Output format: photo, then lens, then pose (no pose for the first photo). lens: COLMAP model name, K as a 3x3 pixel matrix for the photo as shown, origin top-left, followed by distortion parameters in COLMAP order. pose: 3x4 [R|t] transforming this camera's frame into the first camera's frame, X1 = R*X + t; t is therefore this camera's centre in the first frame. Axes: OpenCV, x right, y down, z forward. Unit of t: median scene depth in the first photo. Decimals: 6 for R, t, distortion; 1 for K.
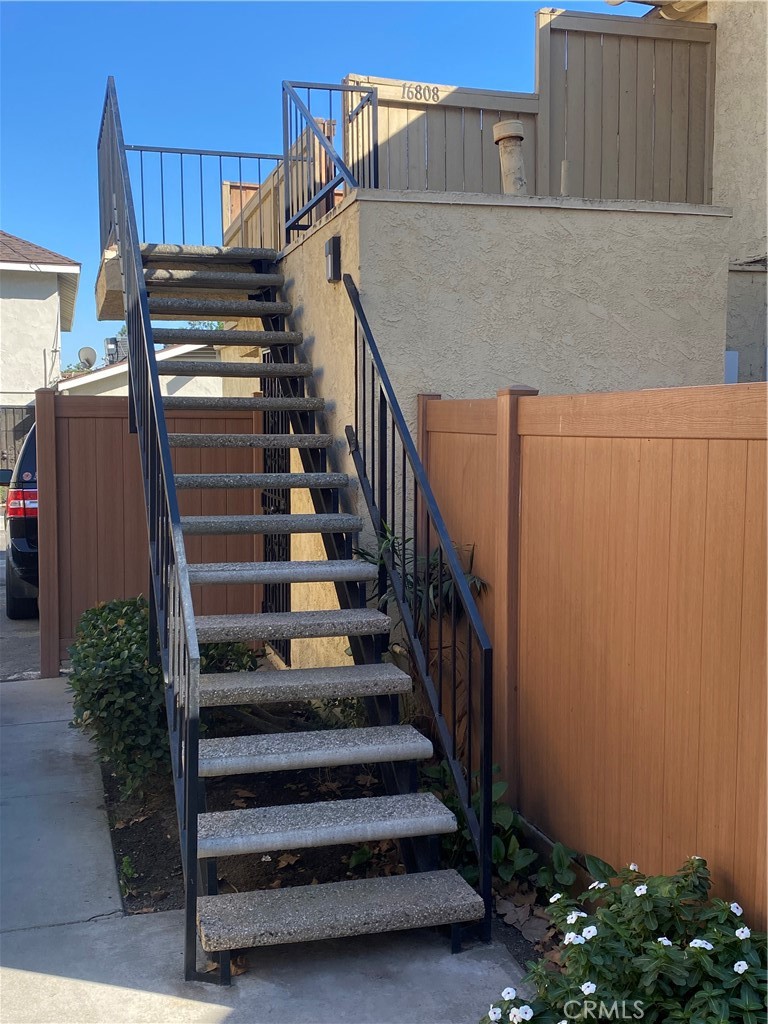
lens RADIAL K [[1119.3, 0, 386.1], [0, 1119.3, 512.9], [0, 0, 1]] dist [-0.014341, 0.000000]
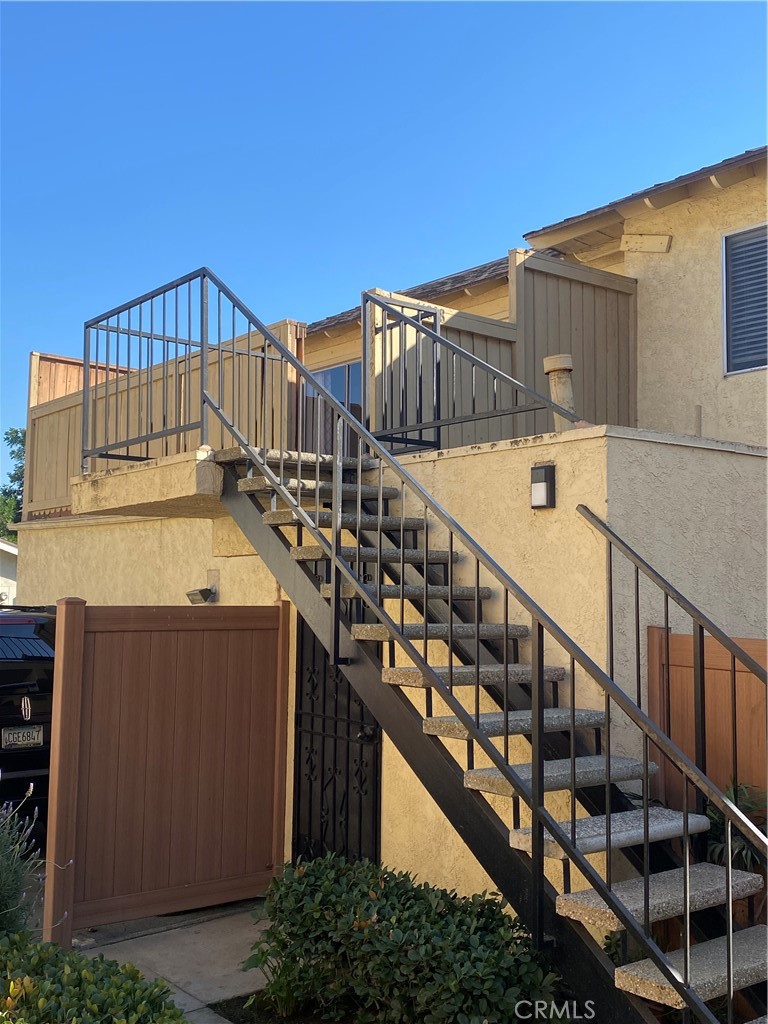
lens RADIAL K [[1119.3, 0, 384.8], [0, 1119.3, 509.3], [0, 0, 1]] dist [-0.014341, 0.000000]
pose [[0.923509, 0.044074, 0.381037, -0.394398], [0.016570, 0.987865, -0.154427, -0.039309], [-0.383219, 0.148928, 0.911572, 0.105031]]
